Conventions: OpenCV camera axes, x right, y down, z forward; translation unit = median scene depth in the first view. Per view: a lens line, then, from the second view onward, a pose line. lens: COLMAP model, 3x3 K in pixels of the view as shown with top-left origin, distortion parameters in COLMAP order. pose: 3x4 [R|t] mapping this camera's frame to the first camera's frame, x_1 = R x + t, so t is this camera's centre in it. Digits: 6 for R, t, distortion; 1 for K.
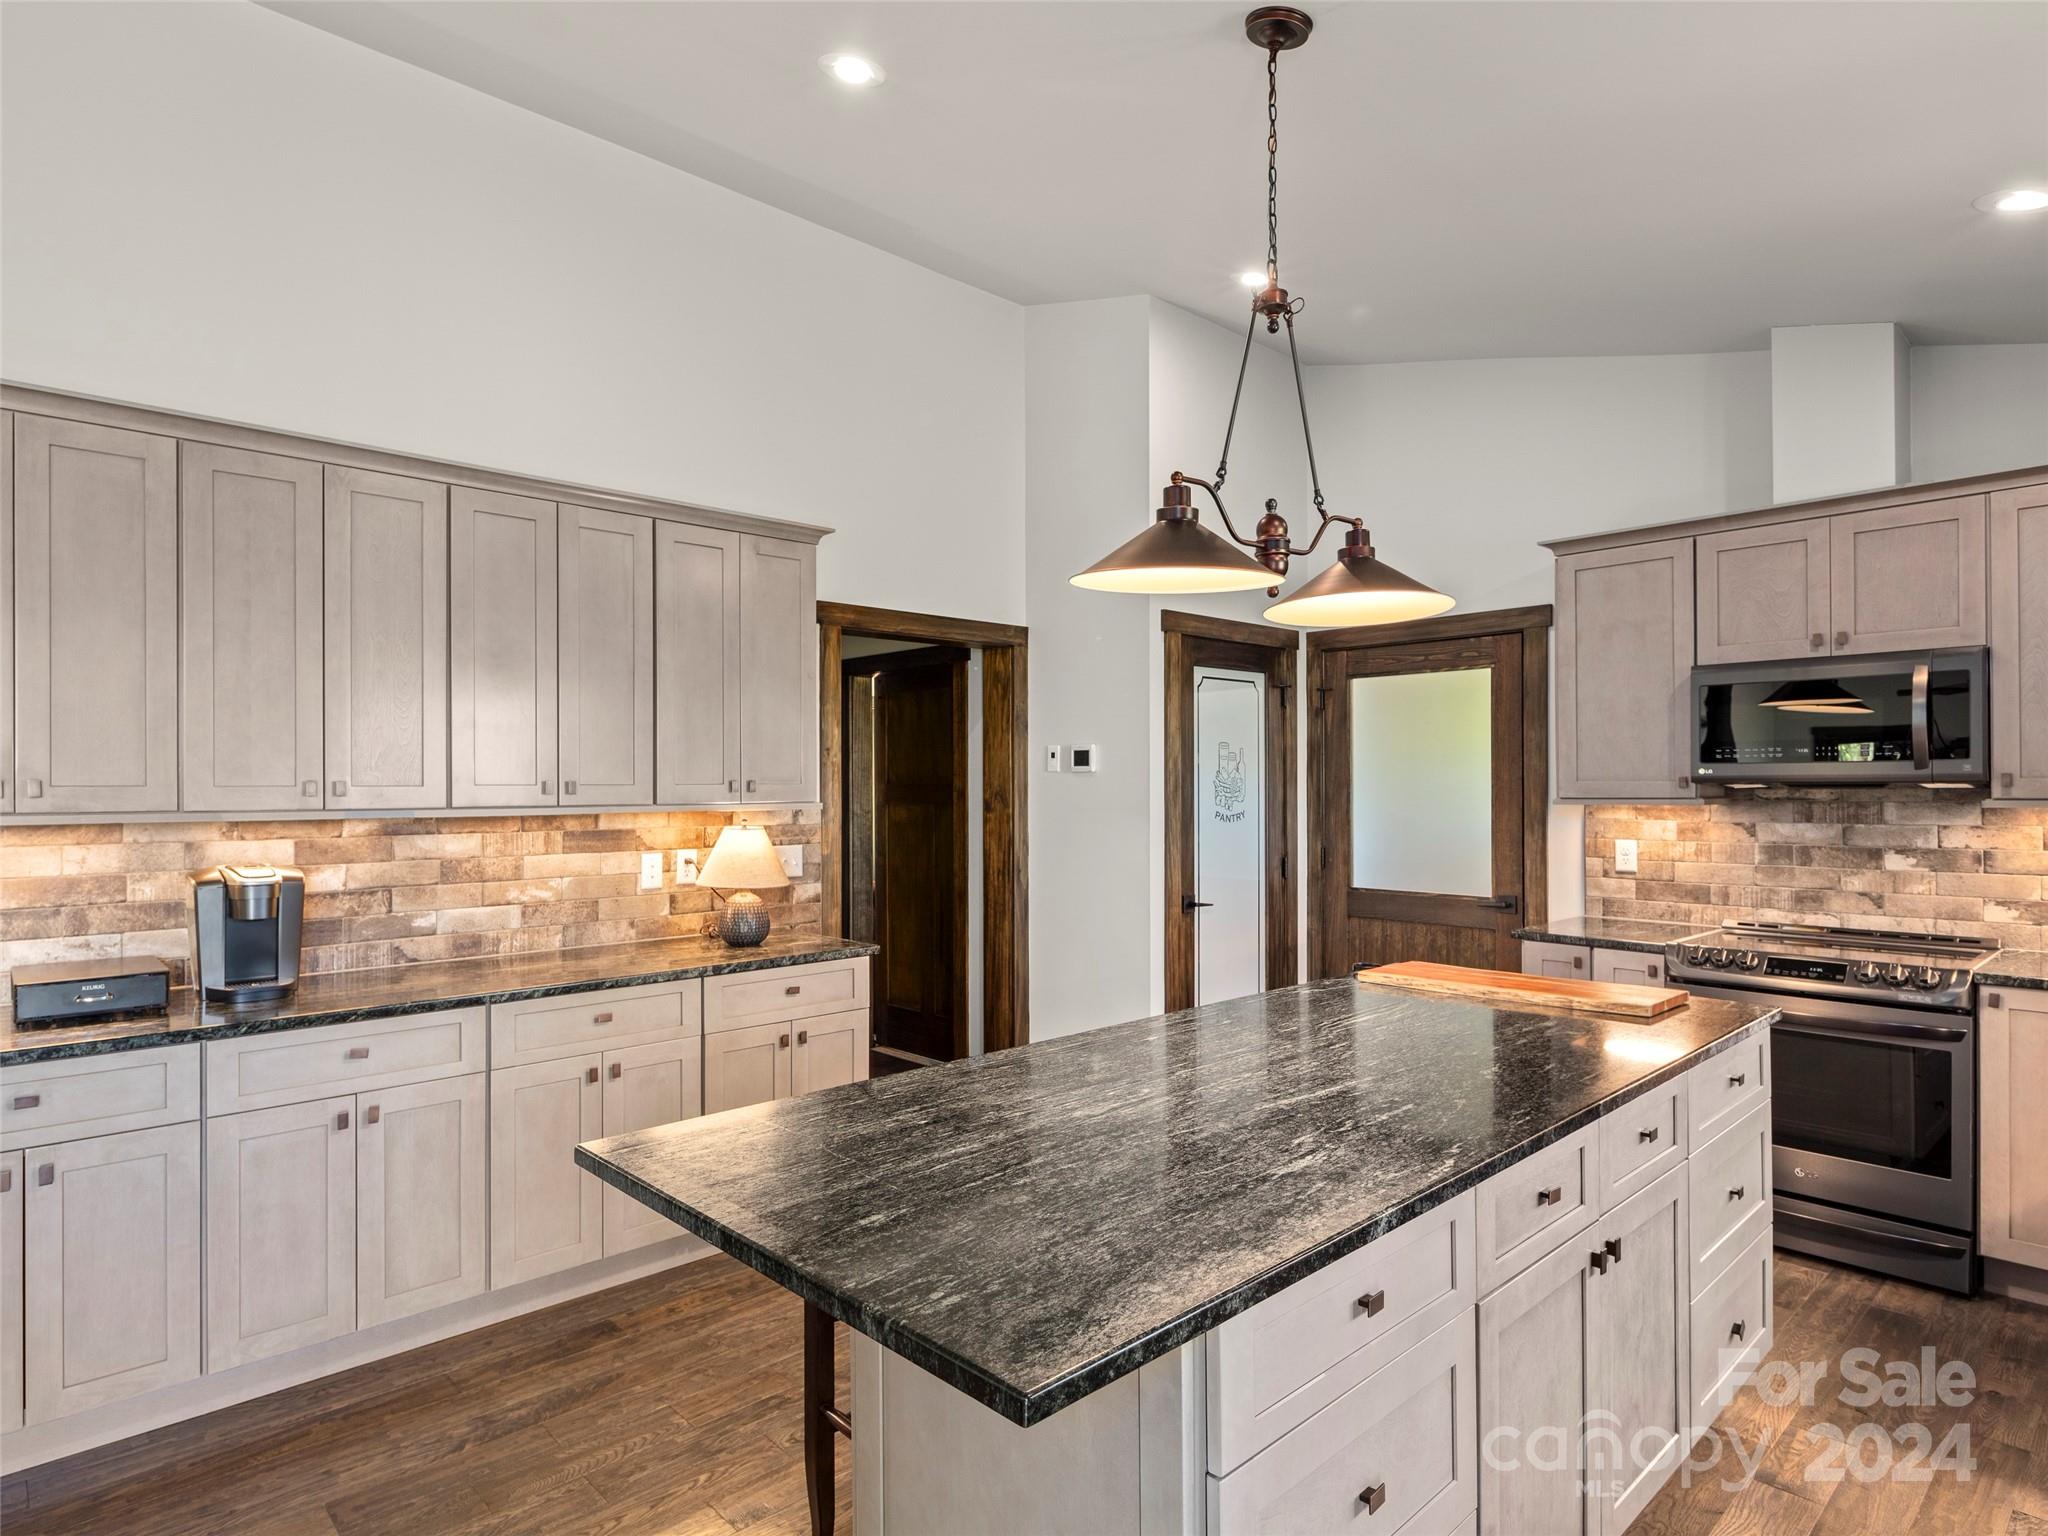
lens RADIAL K [[1128.4, 0, 1006.1], [0, 1128.4, 786.8], [0, 0, 1]] dist [0.003483, -0.004004]
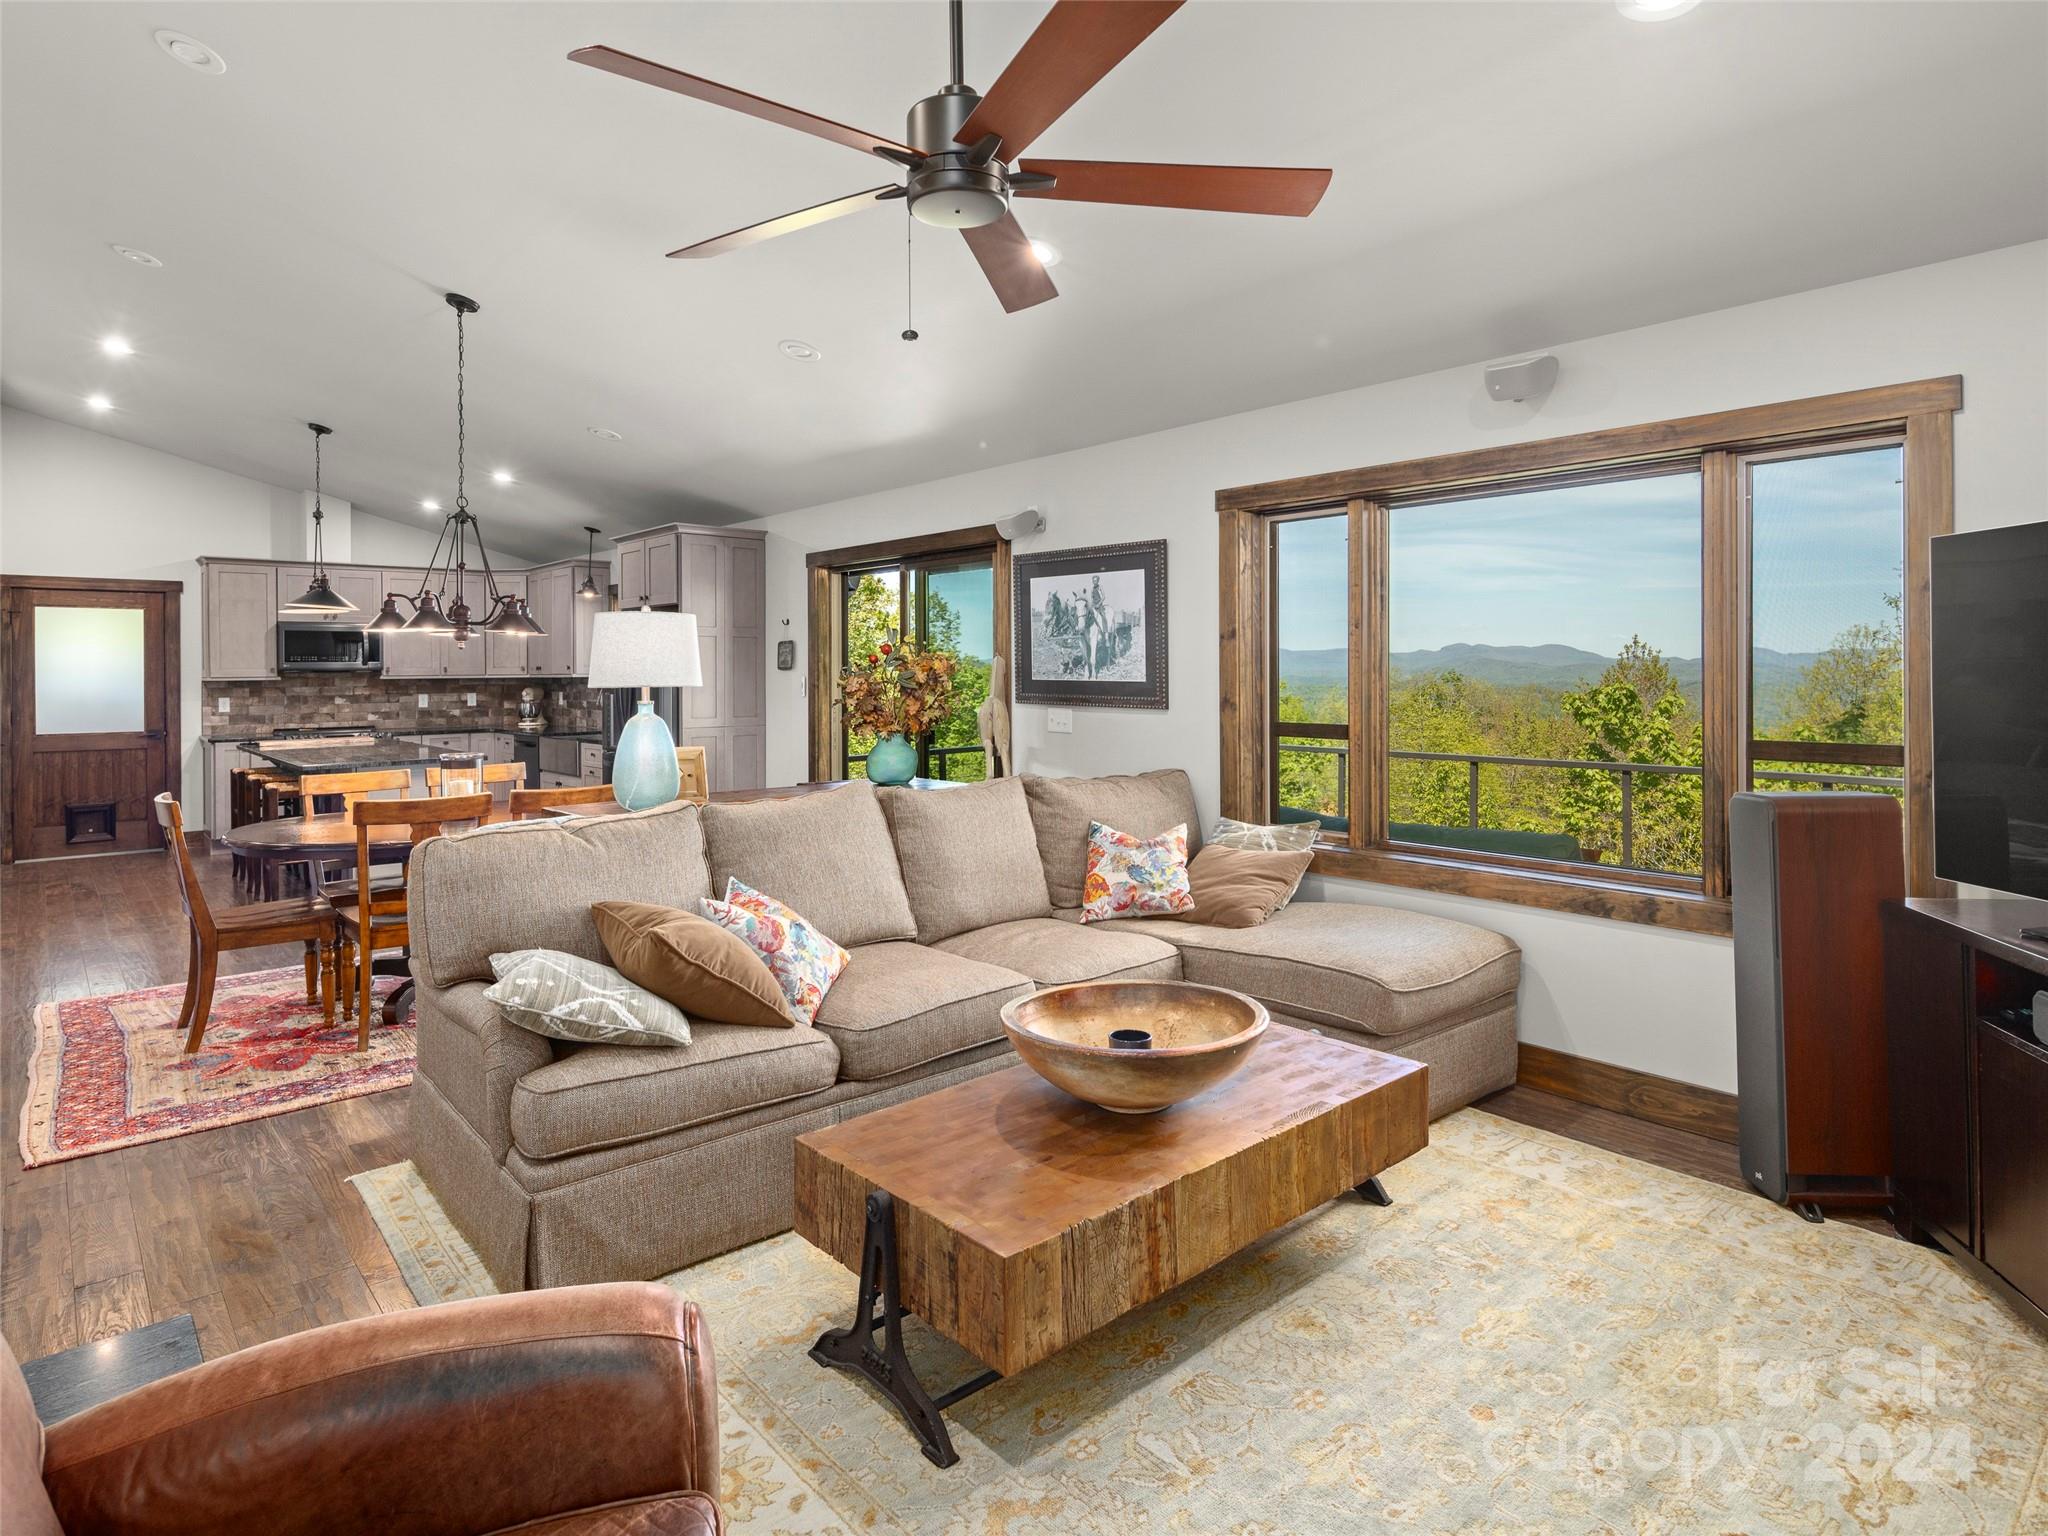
lens RADIAL K [[1128.4, 0, 1004.0], [0, 1128.4, 674.9], [0, 0, 1]] dist [0.003483, -0.004004]
pose [[0.035999, 0.000282, 0.999352, -1.755727], [0.006832, 0.999977, -0.000528, 0.018003], [-0.999328, 0.006847, 0.035997, -0.632906]]
